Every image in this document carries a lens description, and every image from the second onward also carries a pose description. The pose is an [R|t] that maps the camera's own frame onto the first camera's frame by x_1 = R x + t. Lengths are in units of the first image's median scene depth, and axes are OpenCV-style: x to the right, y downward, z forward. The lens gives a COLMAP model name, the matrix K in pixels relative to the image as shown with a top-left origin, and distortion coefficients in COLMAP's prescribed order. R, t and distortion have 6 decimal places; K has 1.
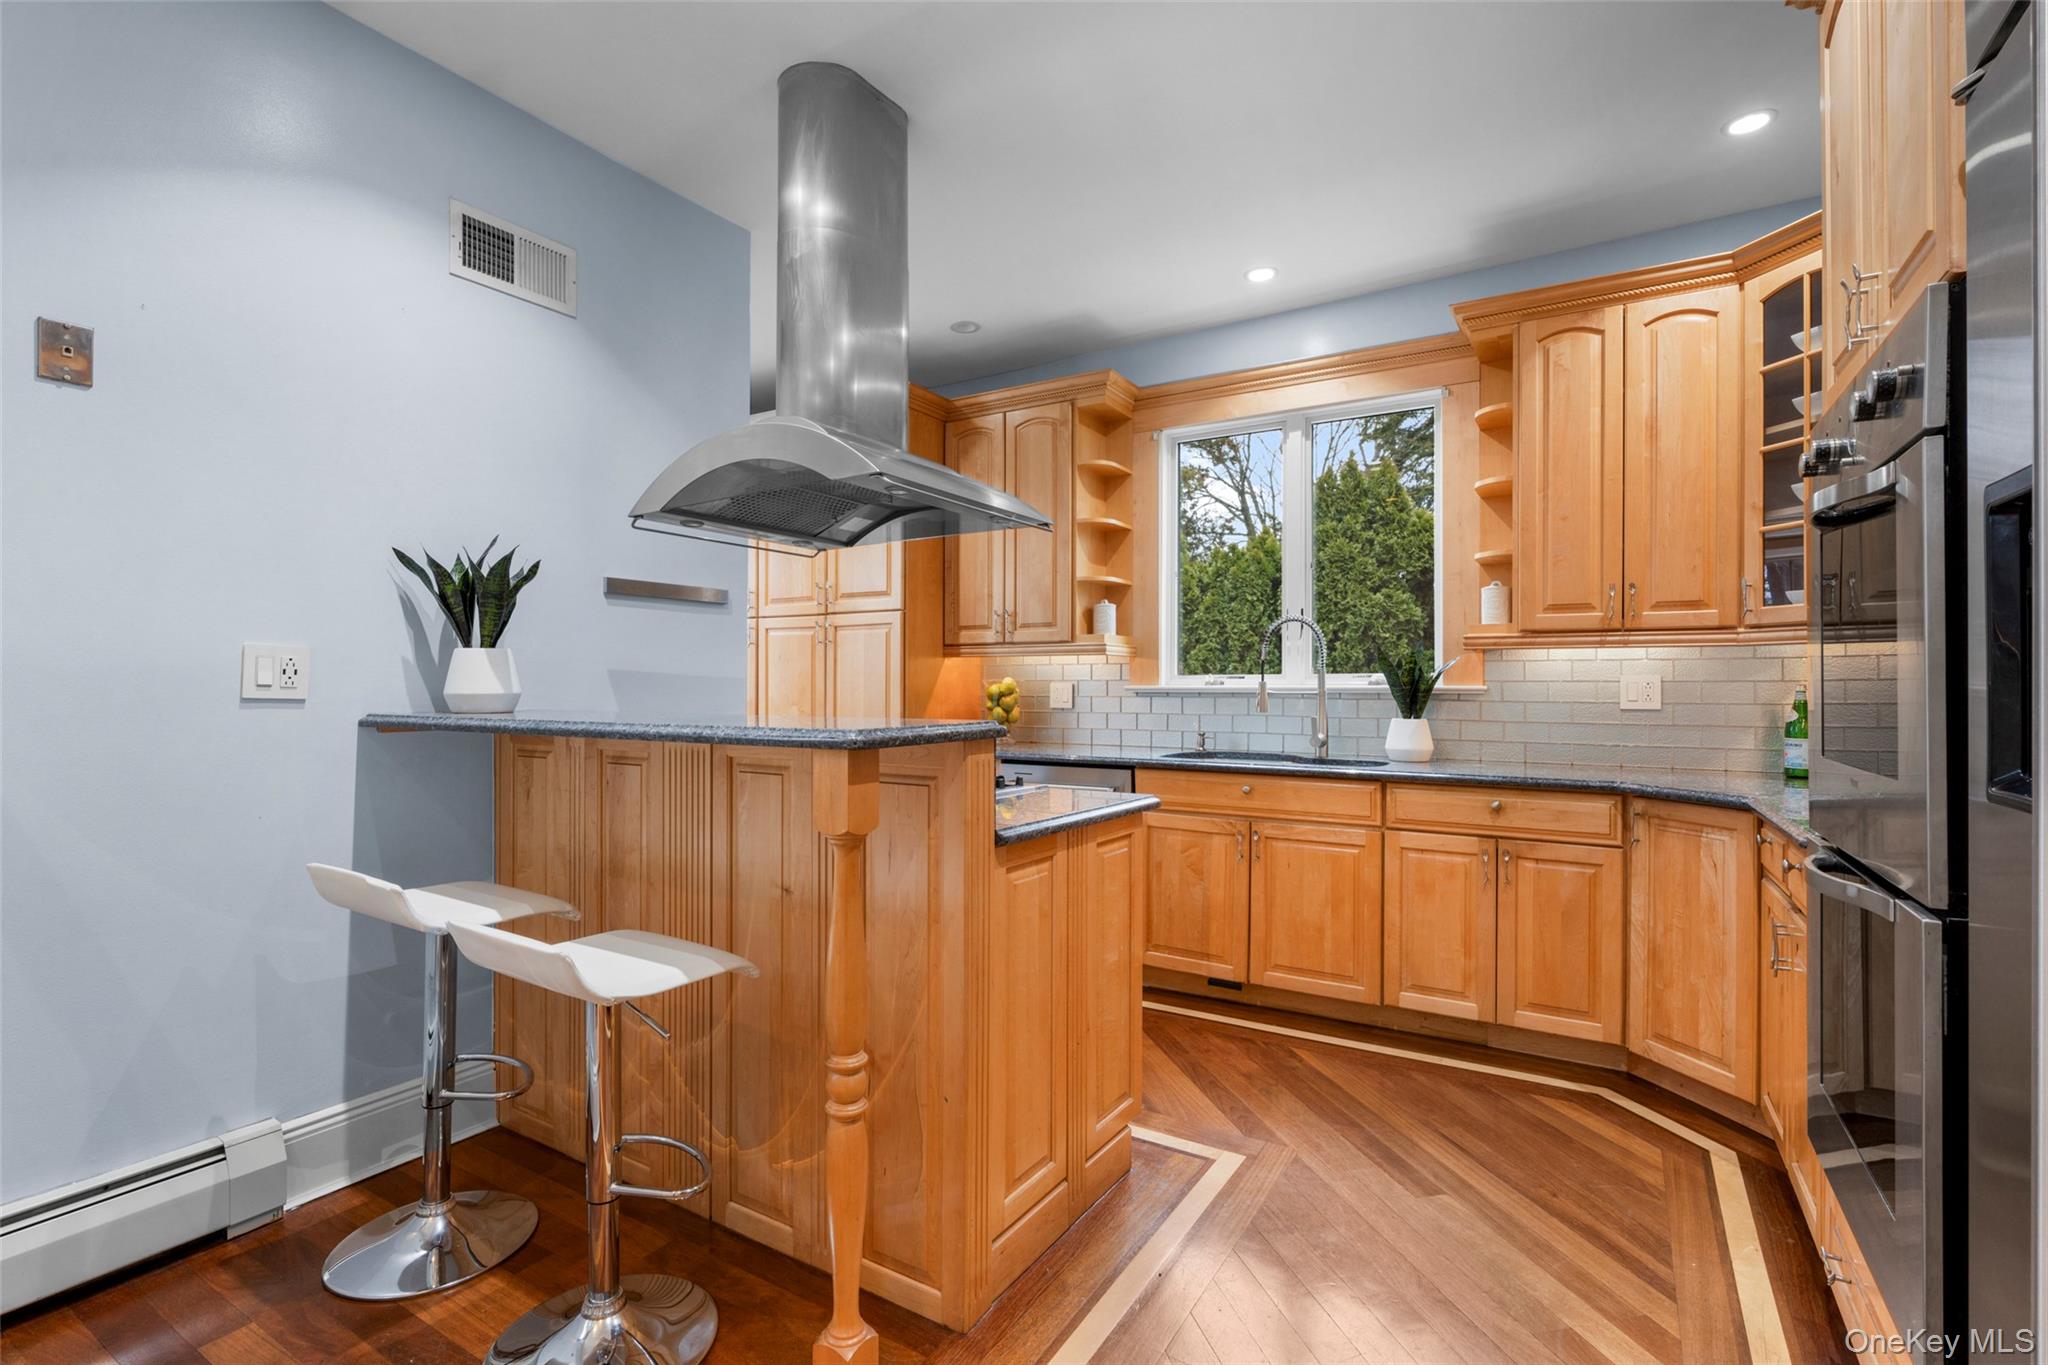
lens RADIAL K [[932.1, 0, 1024.1], [0, 932.1, 682.8], [0, 0, 1]] dist [-0.004931, 0.001284]
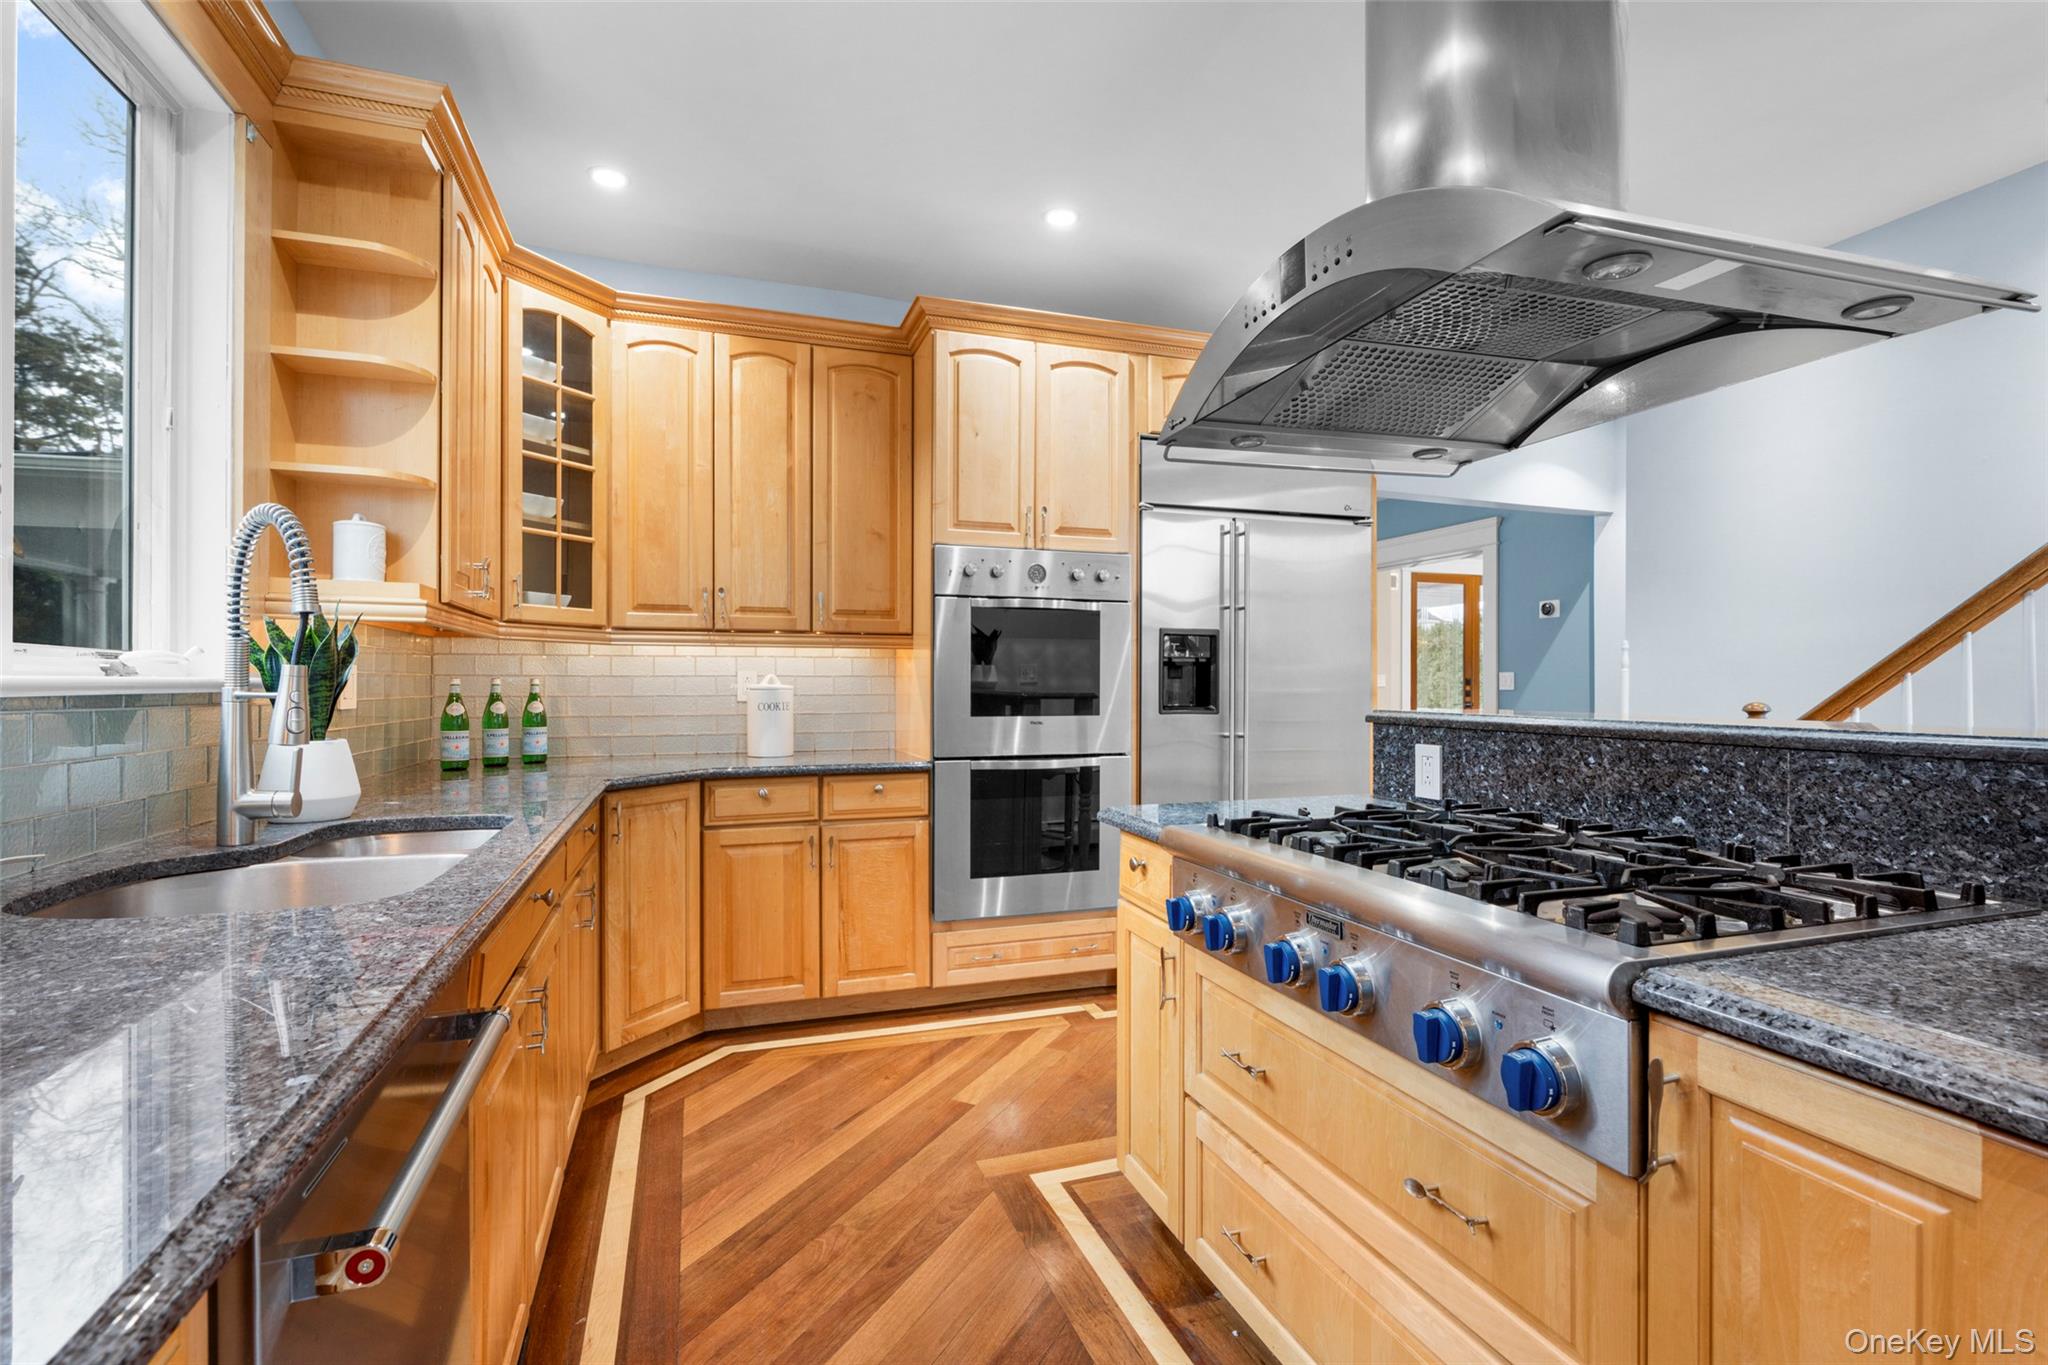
lens RADIAL K [[932.1, 0, 1018.0], [0, 932.1, 686.1], [0, 0, 1]] dist [-0.004931, 0.001284]
pose [[-0.767151, -0.003185, 0.641459, -0.340623], [-0.004331, 0.999991, -0.000215, 0.009772], [-0.641452, -0.002943, -0.767158, 1.642323]]
